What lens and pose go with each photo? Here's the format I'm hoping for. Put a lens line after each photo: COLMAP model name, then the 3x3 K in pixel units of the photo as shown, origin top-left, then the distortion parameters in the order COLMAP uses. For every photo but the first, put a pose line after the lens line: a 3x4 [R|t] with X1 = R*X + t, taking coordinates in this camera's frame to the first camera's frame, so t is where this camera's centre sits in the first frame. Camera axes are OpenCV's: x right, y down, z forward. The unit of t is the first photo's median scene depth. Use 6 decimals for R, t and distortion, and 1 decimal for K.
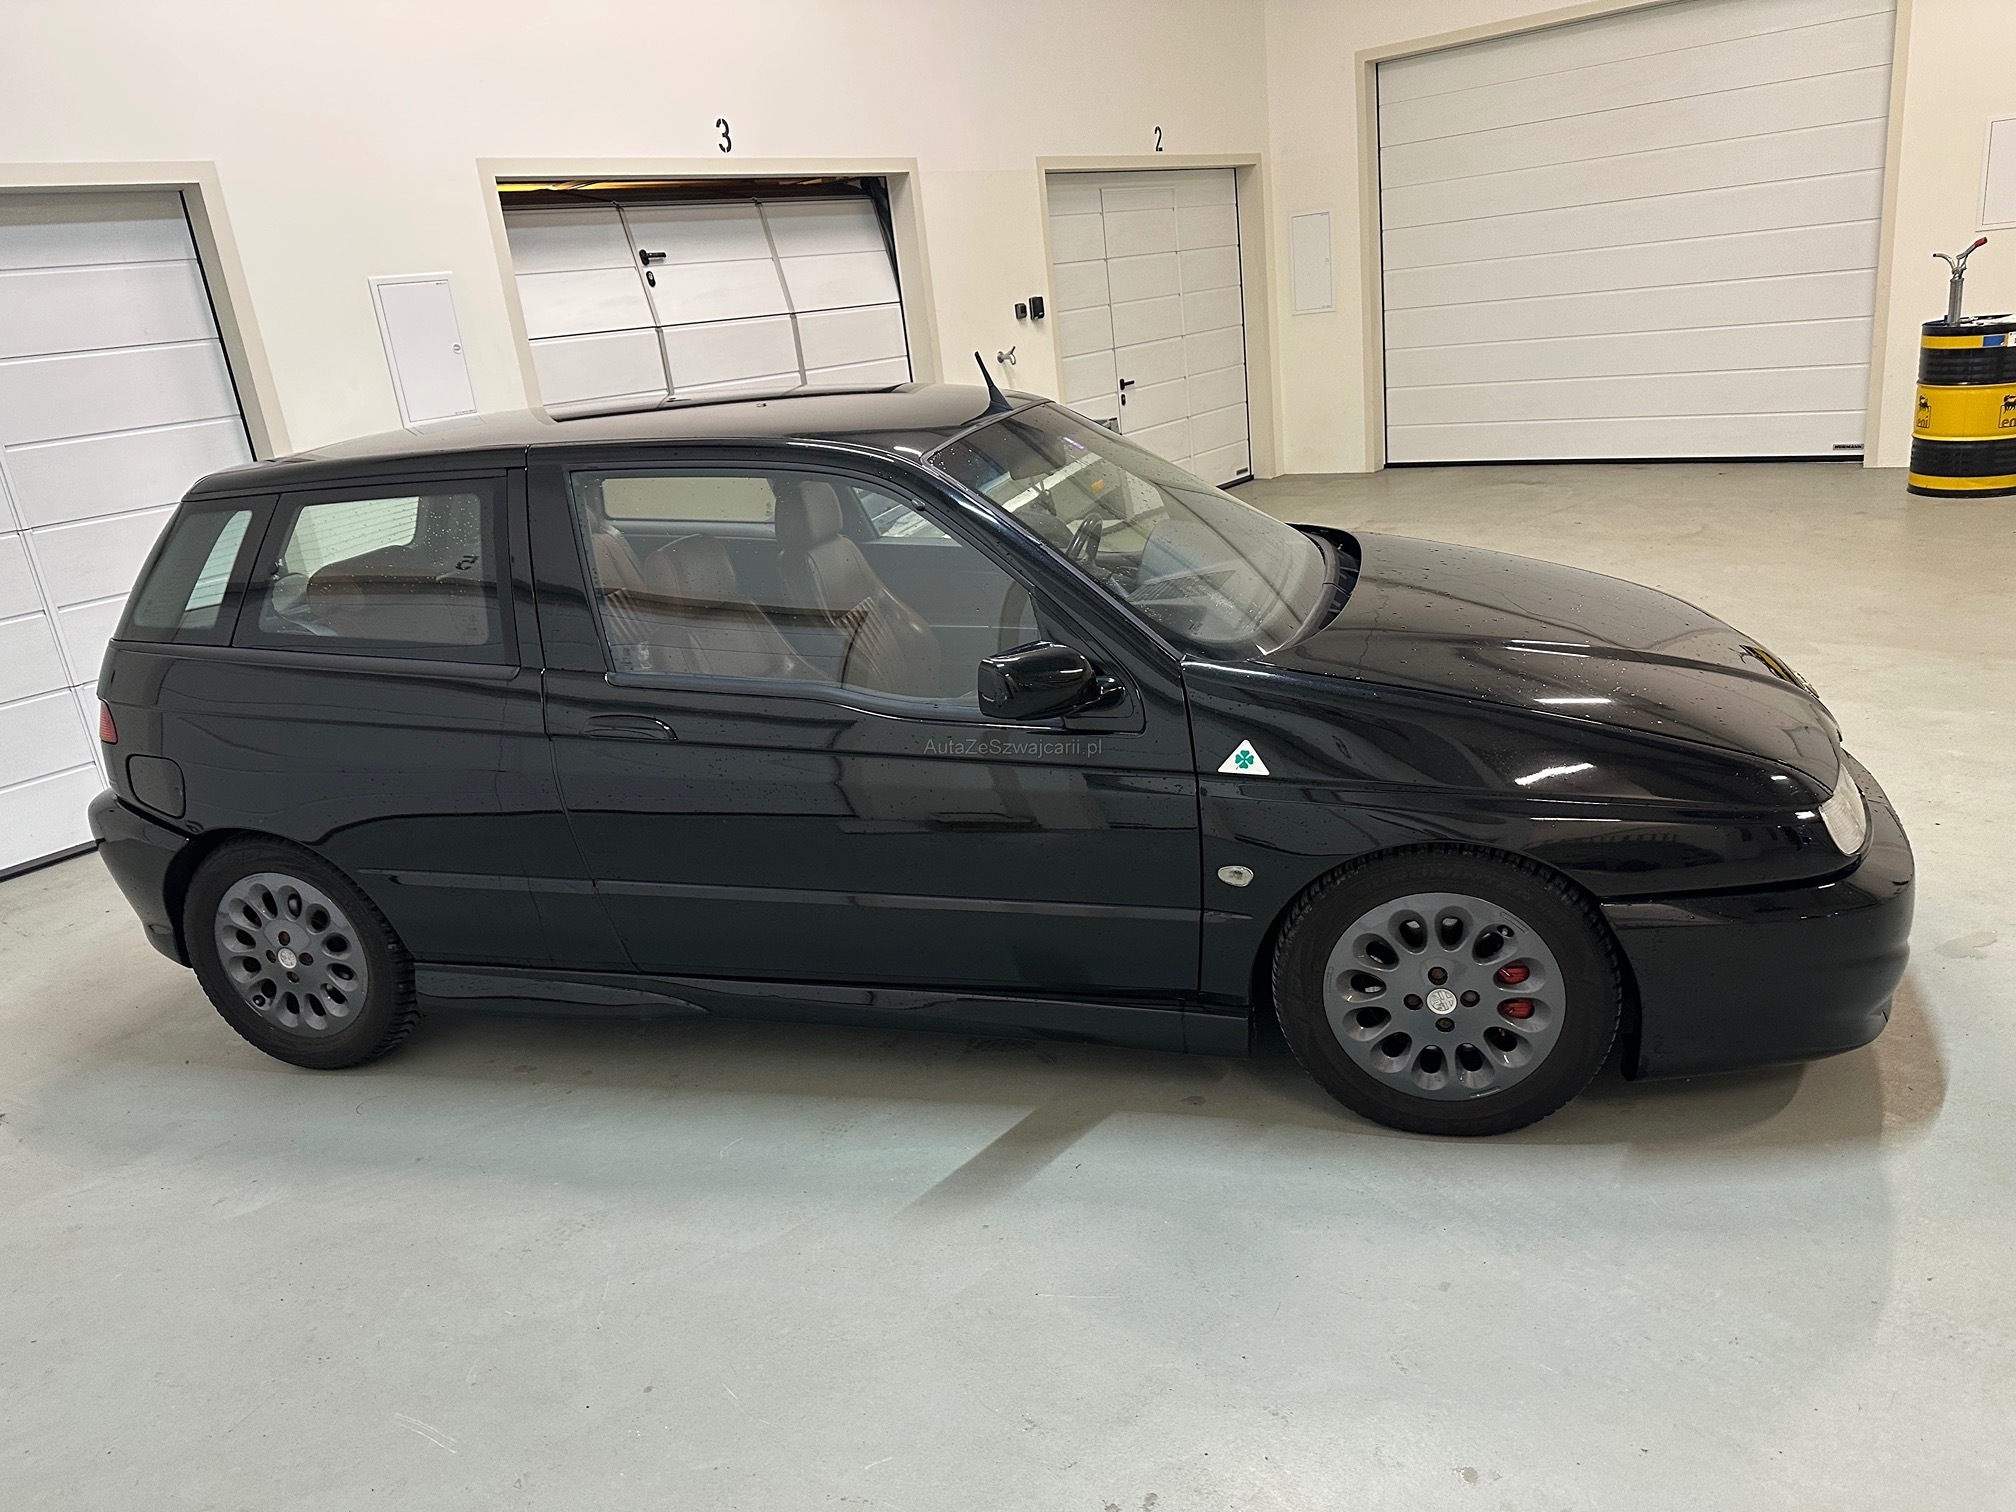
lens RADIAL K [[1445.4, 0, 1008.7], [0, 1445.4, 772.3], [0, 0, 1]] dist [0.011867, -0.025337]
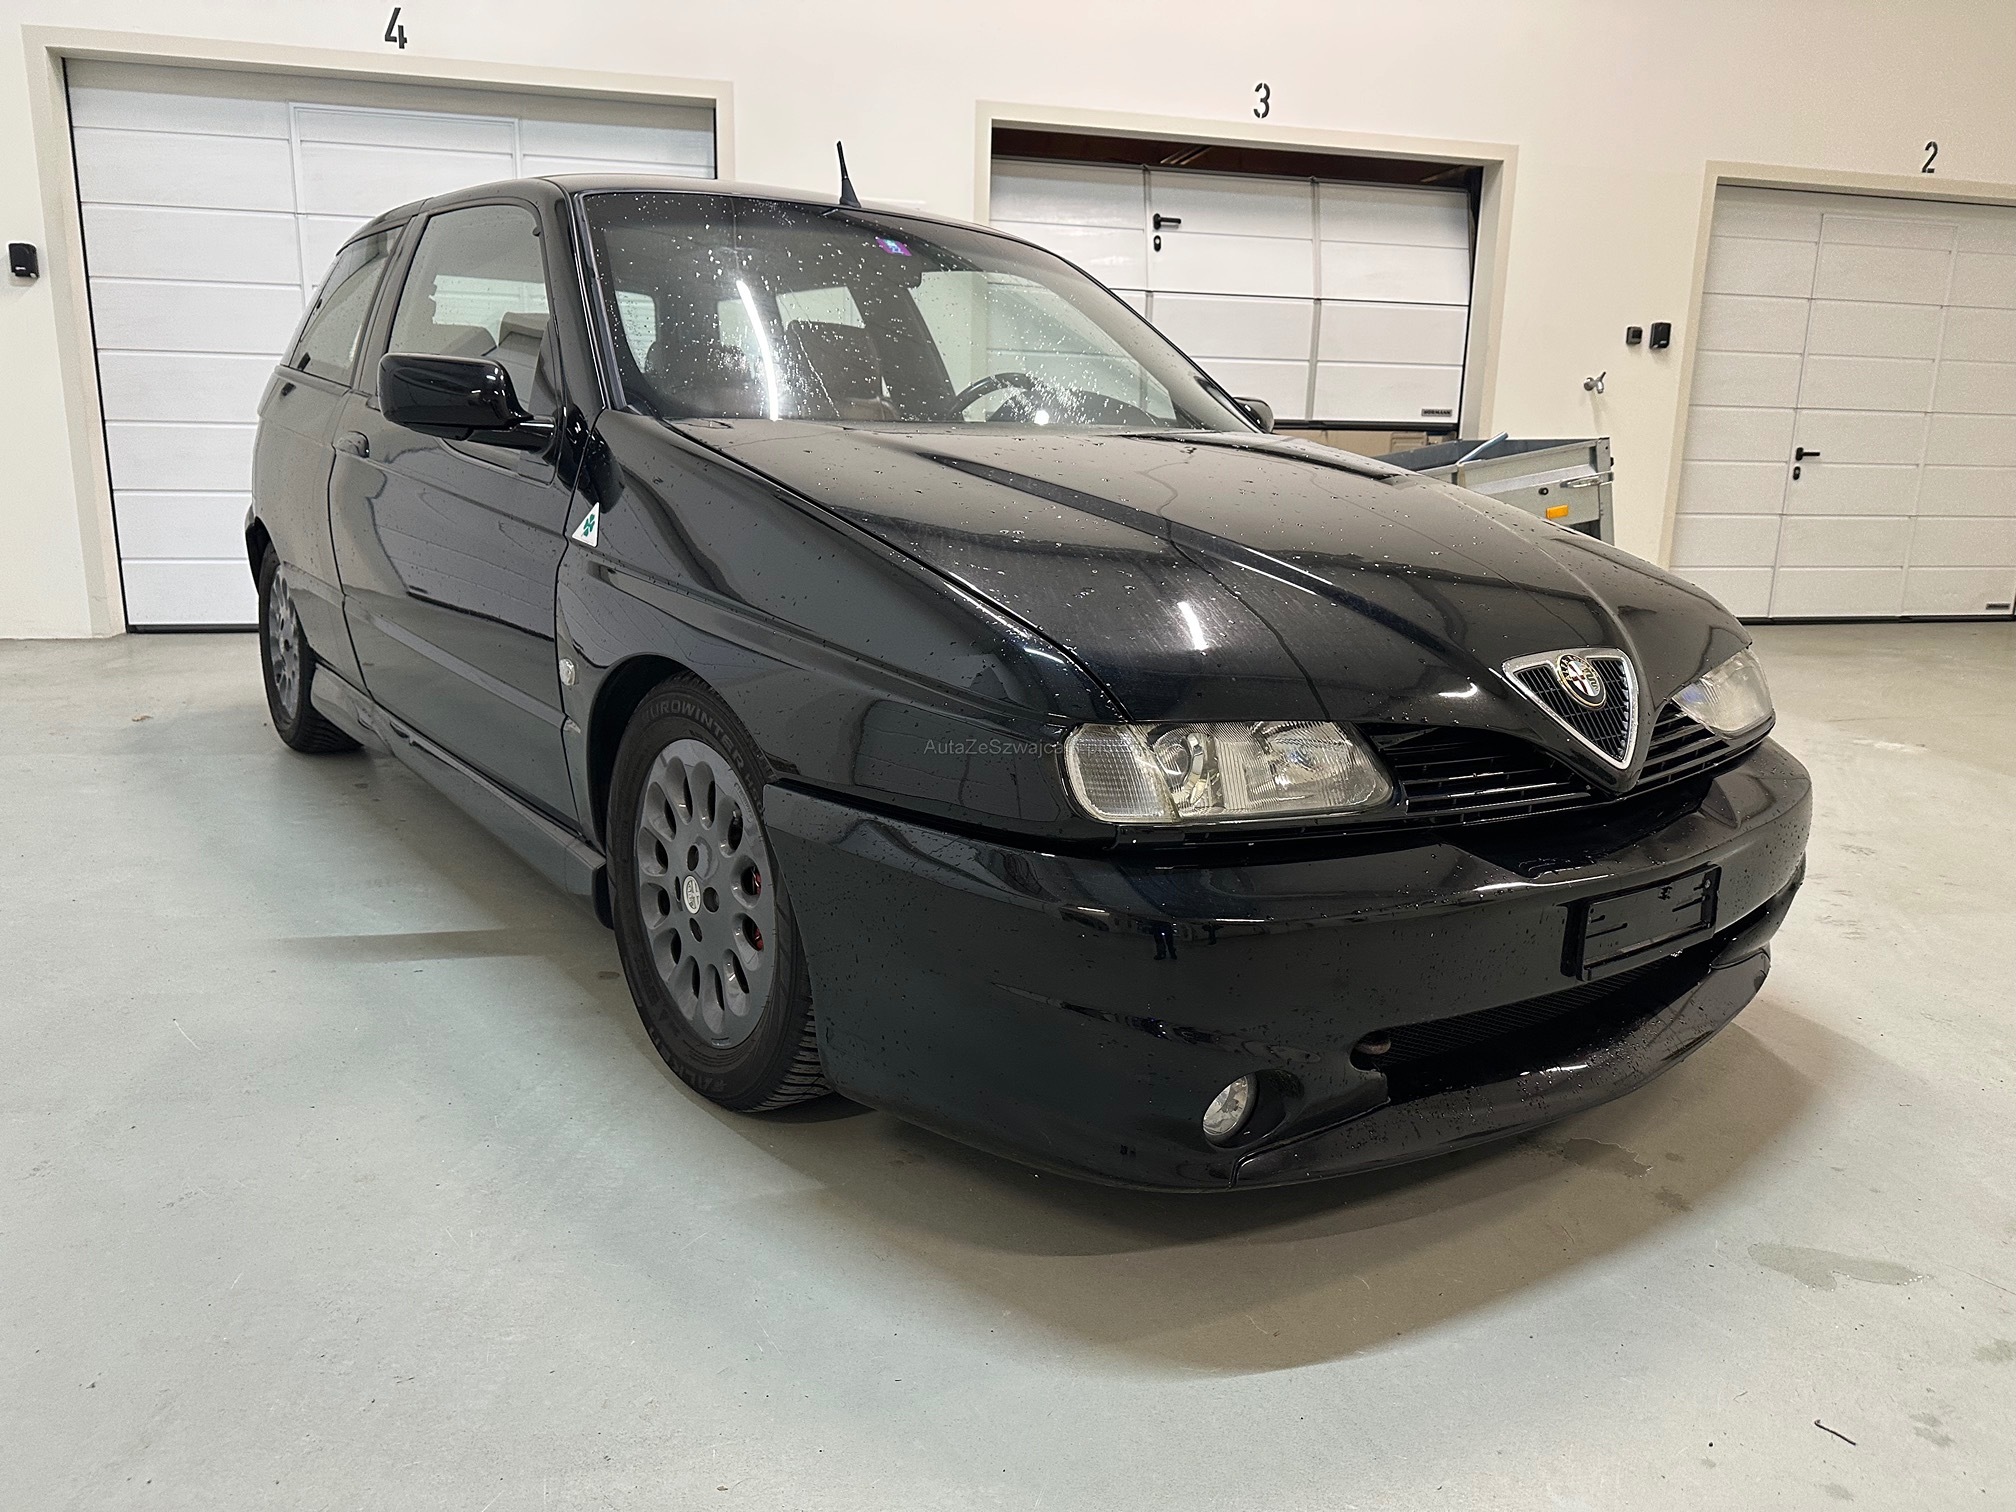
lens RADIAL K [[1452.2, 0, 1008.0], [0, 1452.2, 756.0], [0, 0, 1]] dist [-0.002421, -0.006115]
pose [[0.788000, 0.248685, -0.563215, 0.288525], [-0.293069, 0.956015, 0.012088, 0.012046], [0.541448, 0.155535, 0.826222, 0.163348]]
